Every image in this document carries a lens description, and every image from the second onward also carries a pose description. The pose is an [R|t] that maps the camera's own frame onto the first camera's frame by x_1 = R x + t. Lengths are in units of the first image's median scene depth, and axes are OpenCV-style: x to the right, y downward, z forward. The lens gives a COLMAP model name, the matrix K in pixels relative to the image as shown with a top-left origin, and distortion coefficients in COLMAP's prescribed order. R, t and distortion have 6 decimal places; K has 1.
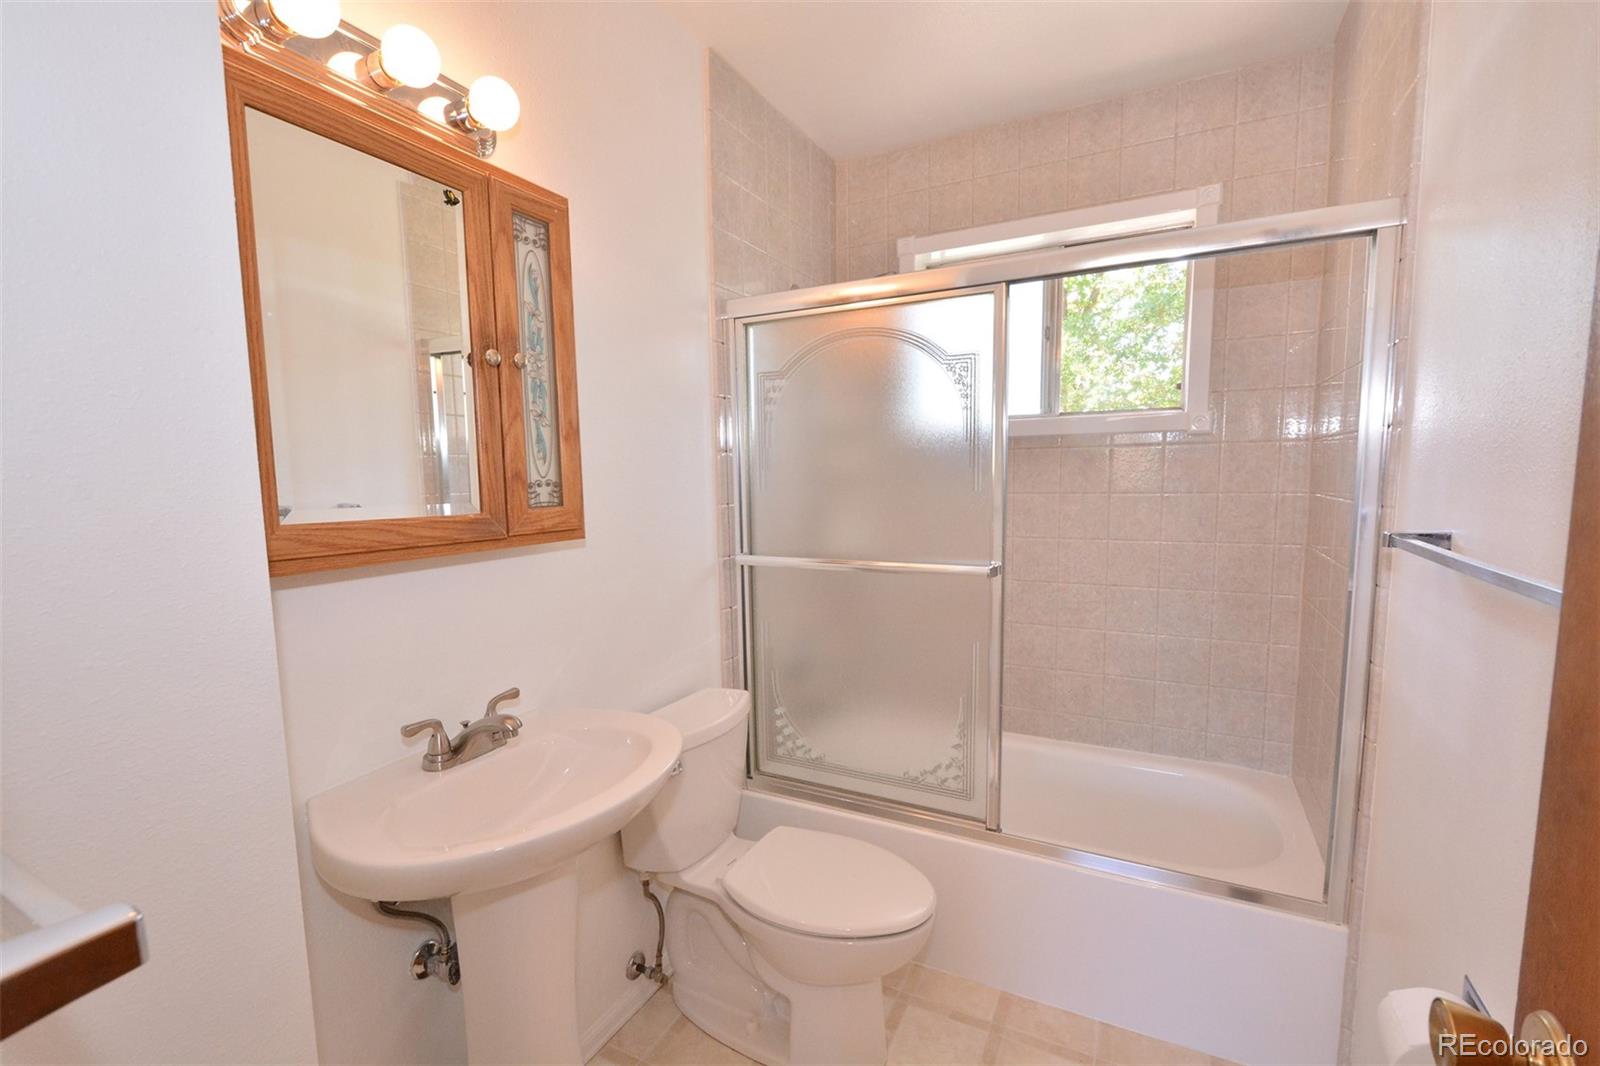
lens RADIAL K [[703.2, 0, 801.7], [0, 703.2, 538.6], [0, 0, 1]] dist [-0.000612, 0.000008]
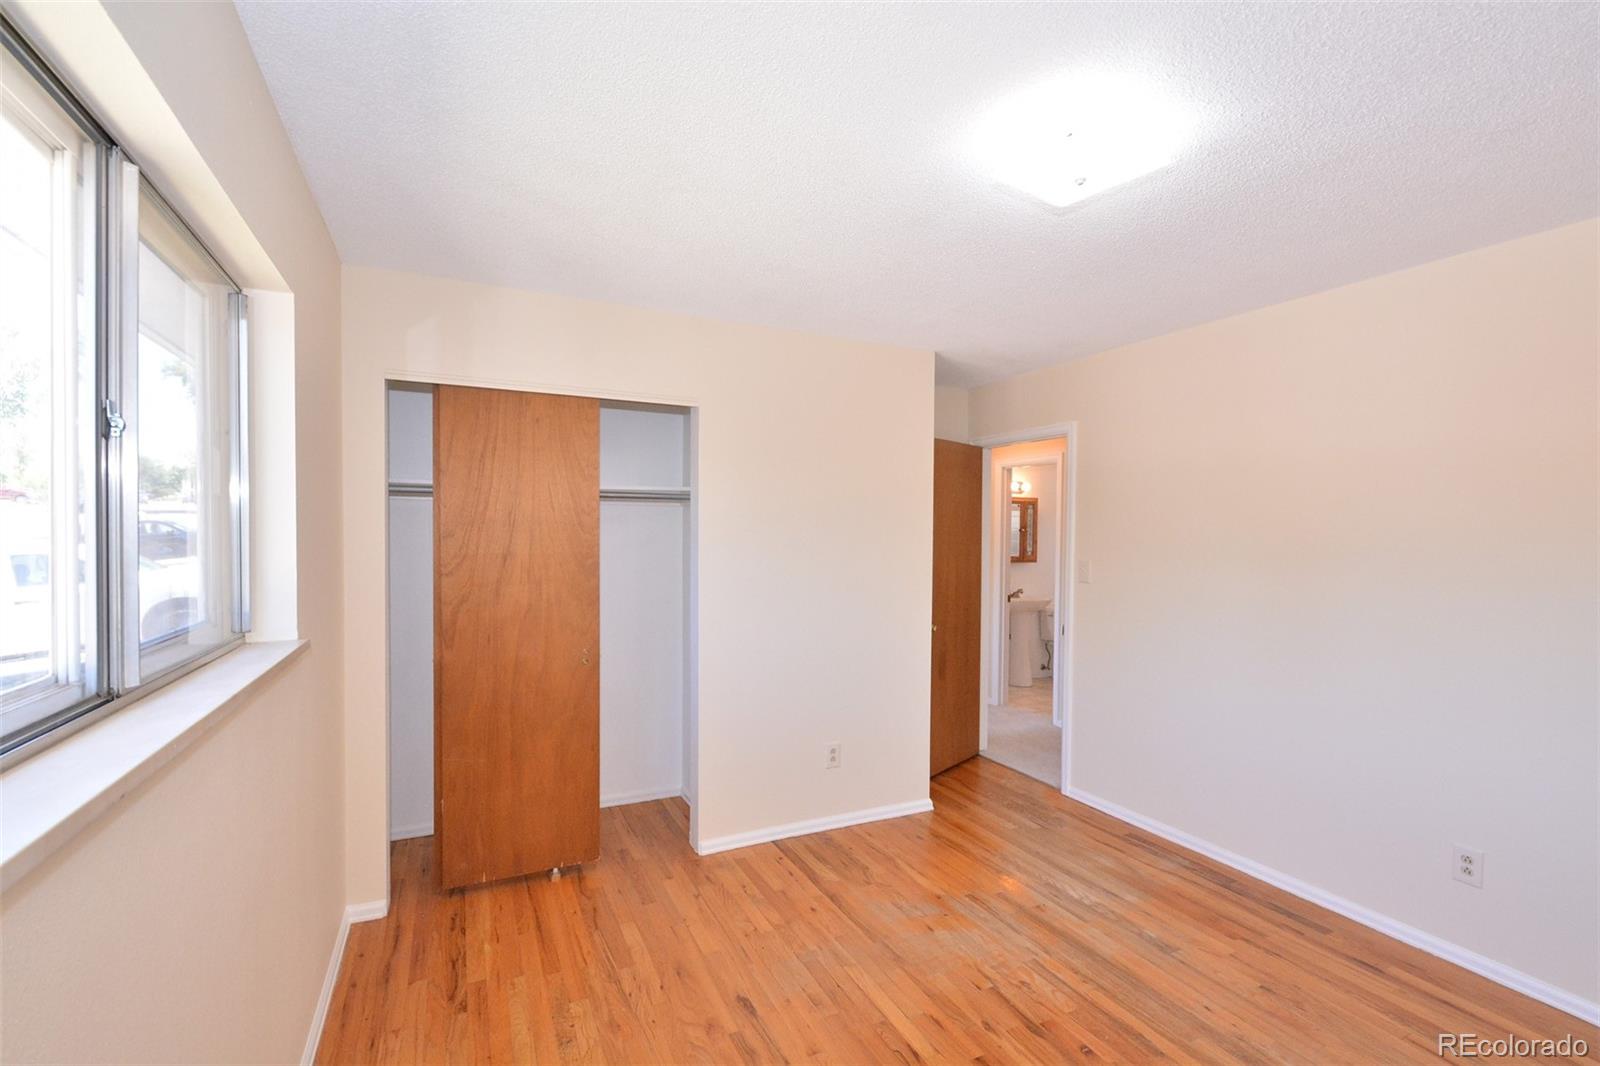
lens RADIAL K [[703.2, 0, 799.9], [0, 703.2, 541.2], [0, 0, 1]] dist [-0.000612, 0.000008]
pose [[0.799613, 0.030852, -0.599723, 1.466554], [-0.082732, 0.994816, -0.059131, 0.308077], [0.594790, 0.096898, 0.798020, -4.399999]]
